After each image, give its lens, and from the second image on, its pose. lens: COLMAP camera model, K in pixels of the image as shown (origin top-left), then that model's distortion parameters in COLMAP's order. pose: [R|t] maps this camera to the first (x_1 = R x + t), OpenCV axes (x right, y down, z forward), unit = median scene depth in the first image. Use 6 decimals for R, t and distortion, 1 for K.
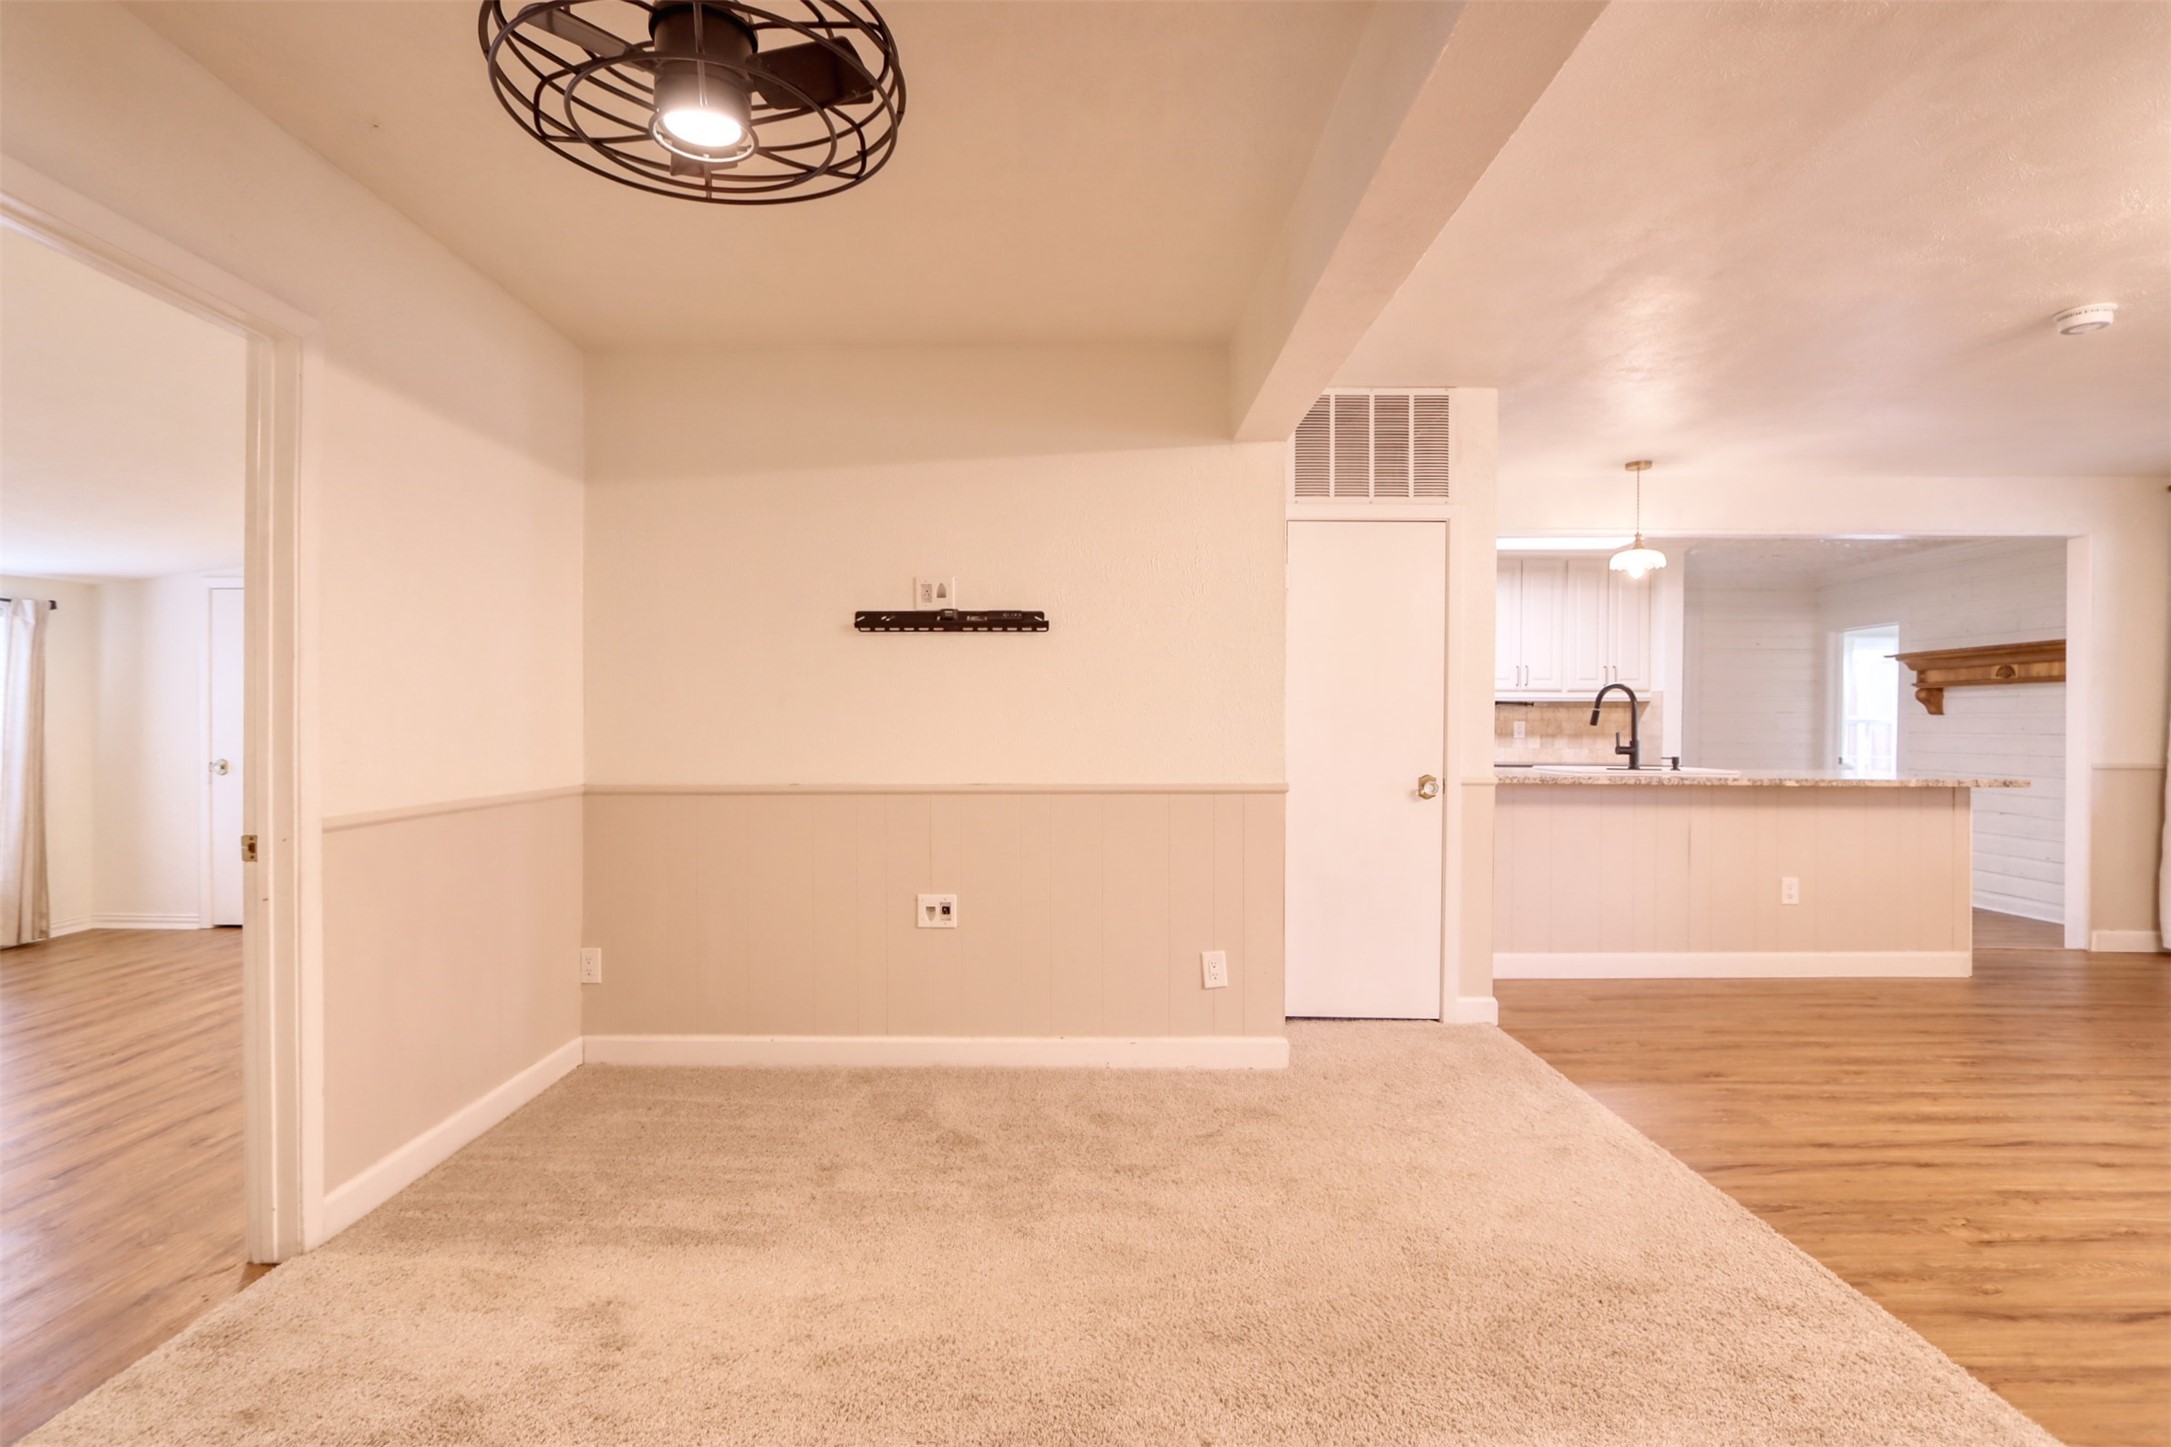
lens RADIAL K [[1089.0, 0, 1063.2], [0, 1089.0, 731.6], [0, 0, 1]] dist [-0.013127, 0.000809]
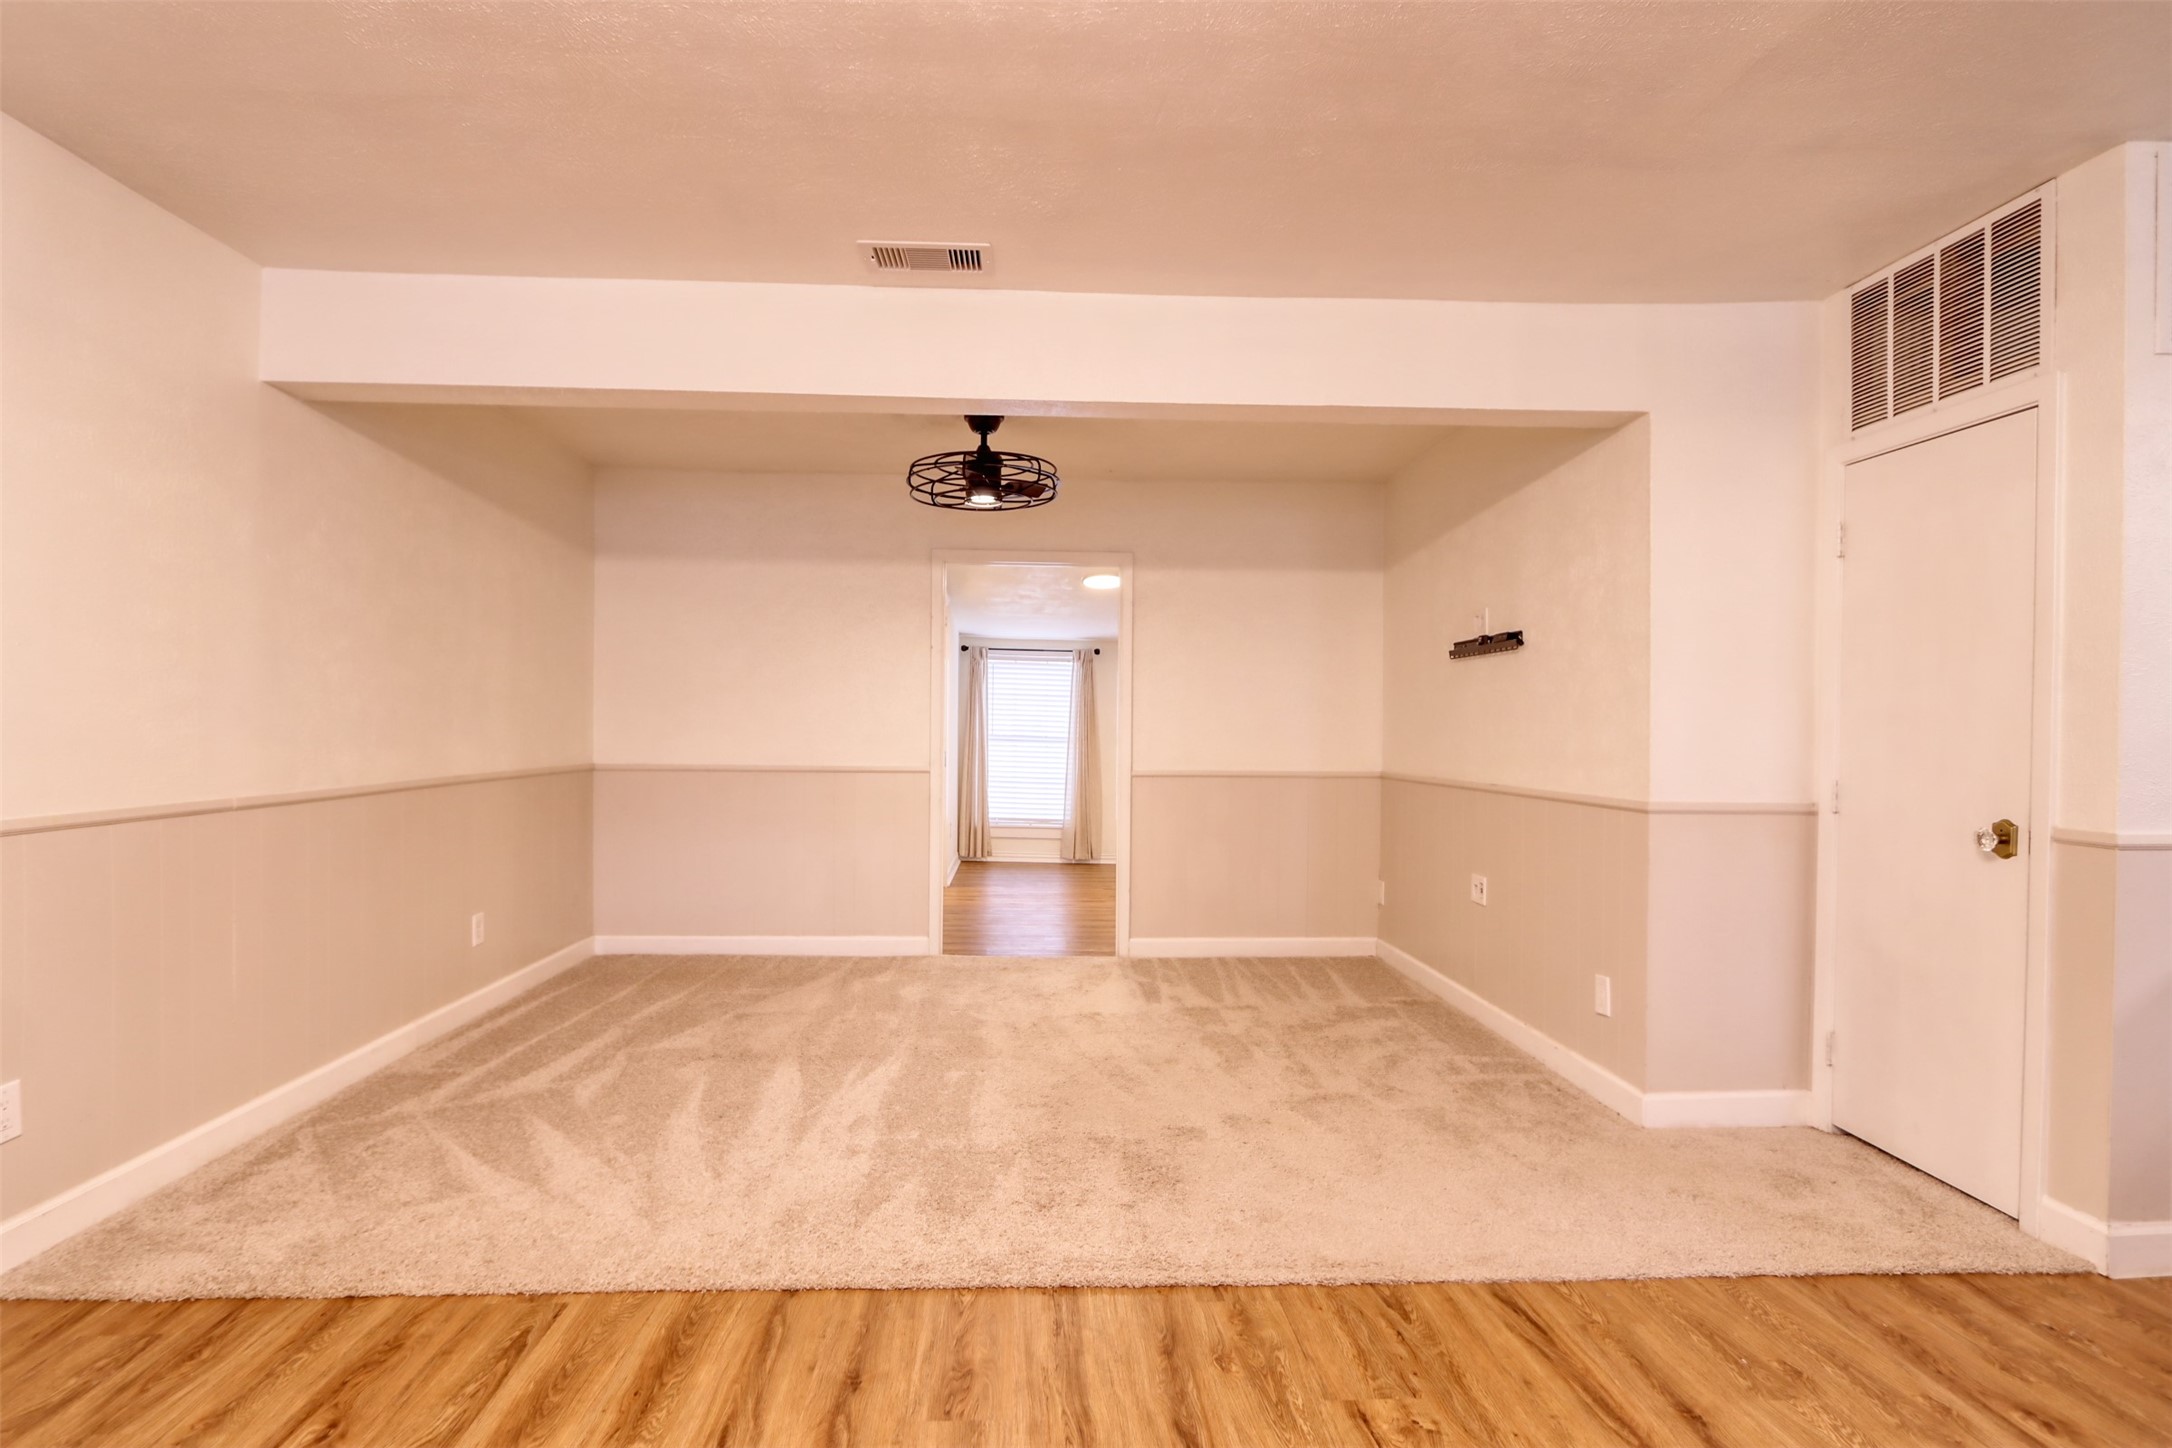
lens RADIAL K [[1081.1, 0, 1063.0], [0, 1081.1, 731.9], [0, 0, 1]] dist [-0.017750, 0.004384]
pose [[0.054752, 0.005143, -0.998487, 0.820338], [-0.016966, 0.999847, 0.004219, -0.003655], [0.998356, 0.016710, 0.054831, 0.379796]]
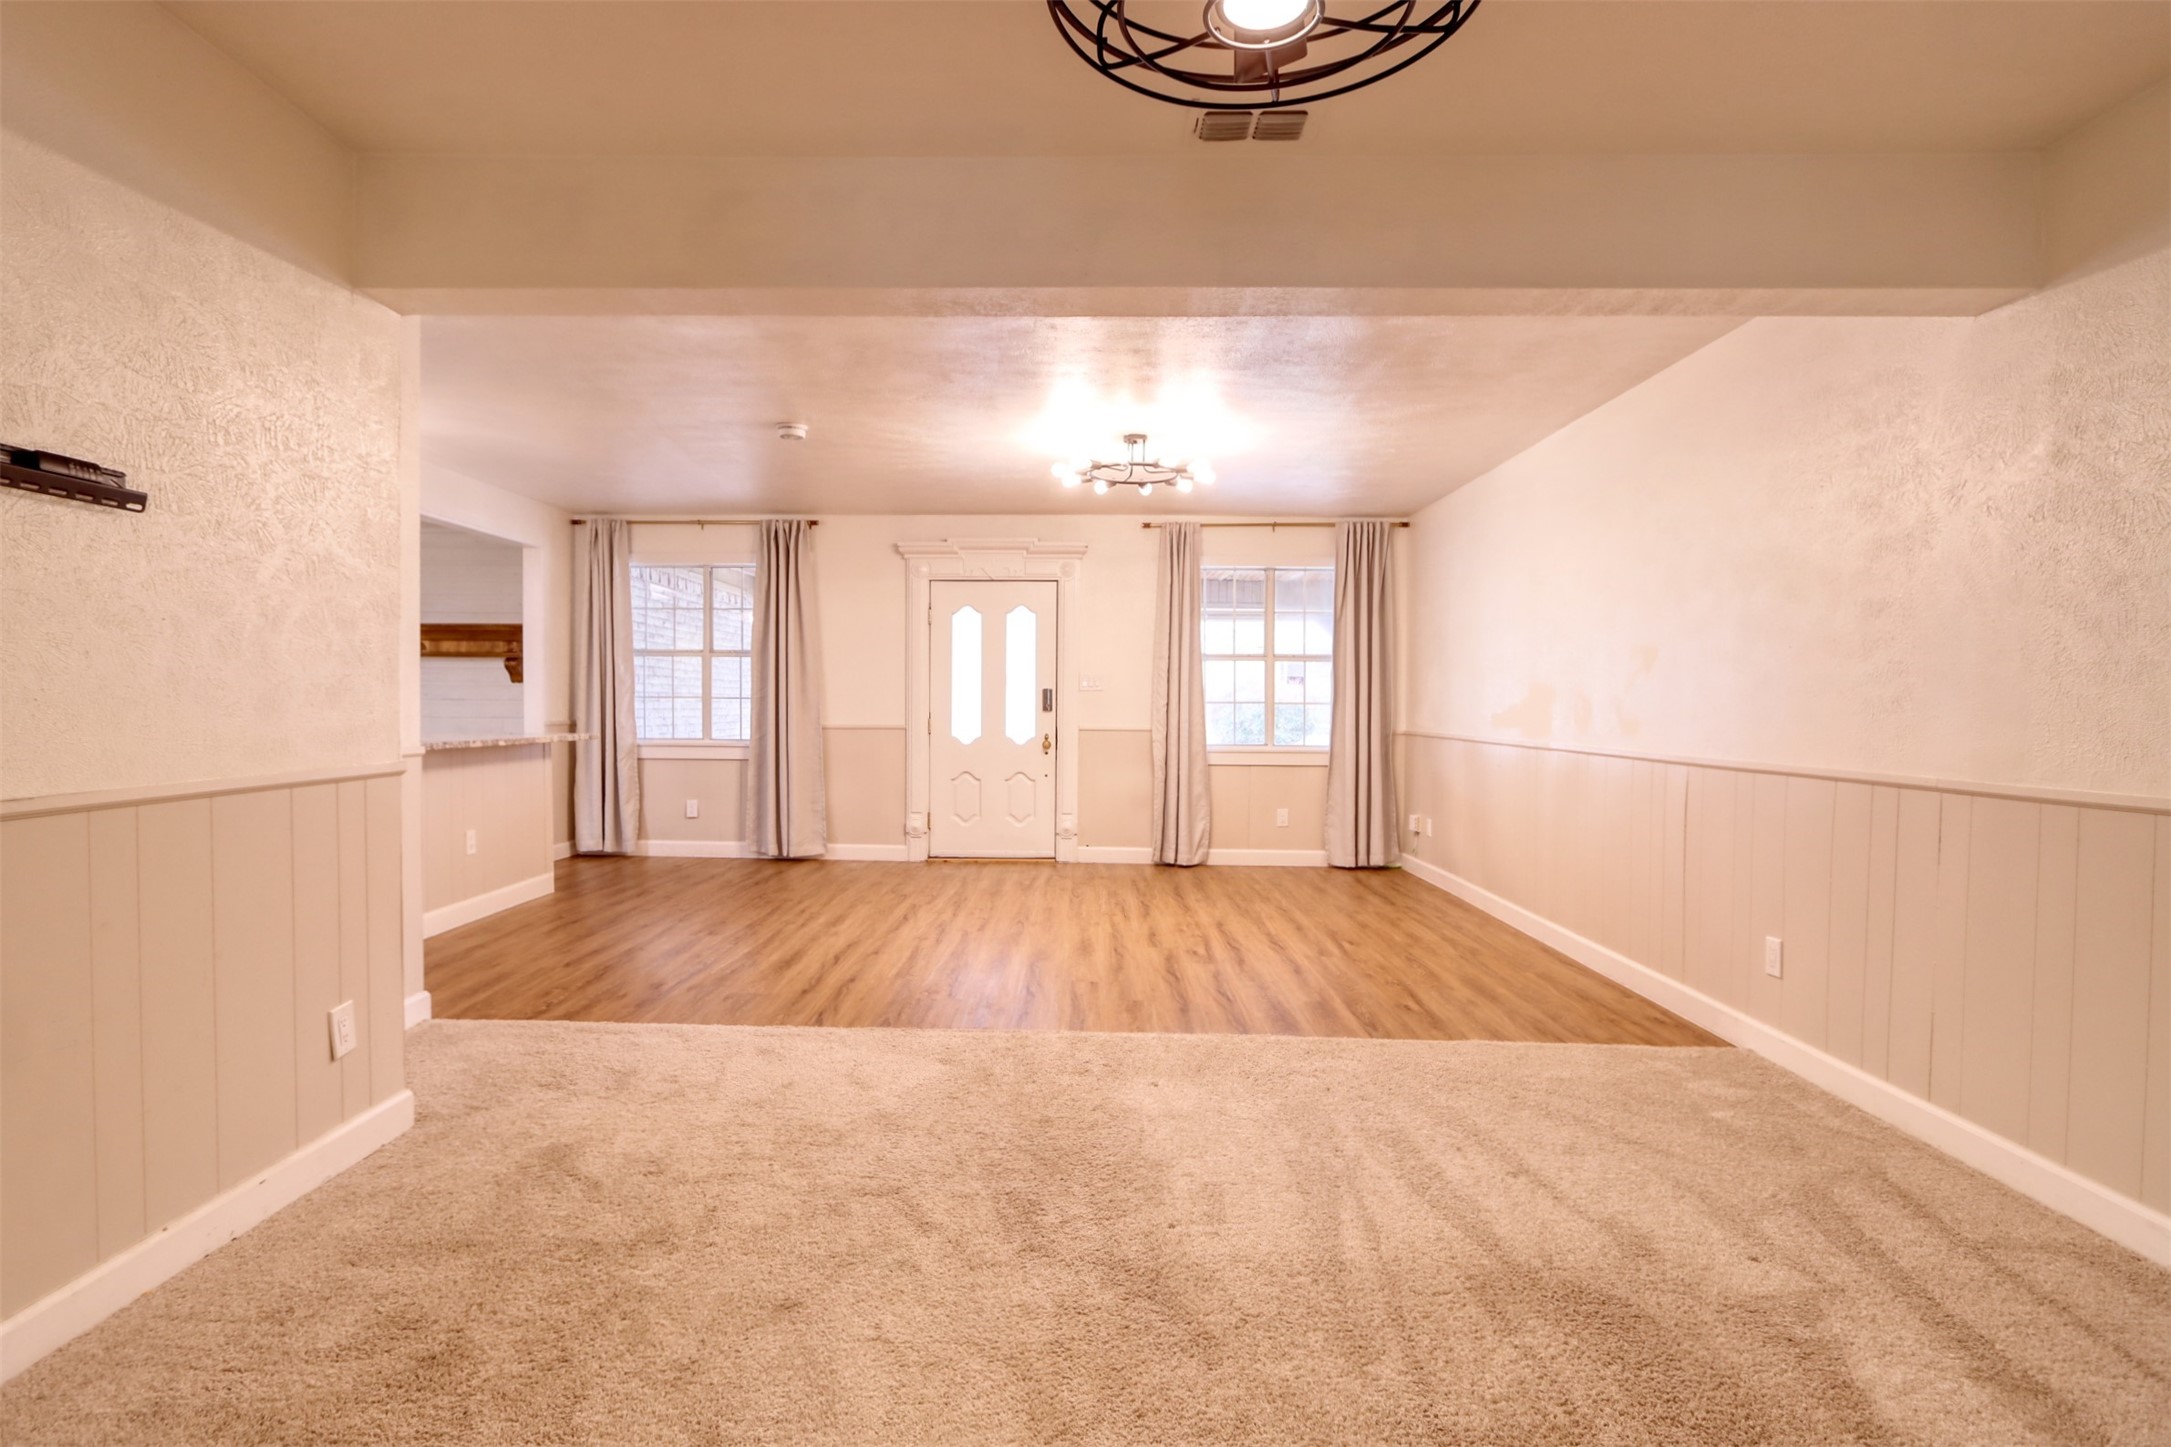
lens RADIAL K [[1089.0, 0, 1063.2], [0, 1089.0, 731.6], [0, 0, 1]] dist [-0.013127, 0.000809]
pose [[0.008879, -0.029938, 0.999512, -0.439788], [-0.000482, 0.999551, 0.029943, 0.001911], [-0.999960, -0.000748, 0.008861, 0.413422]]
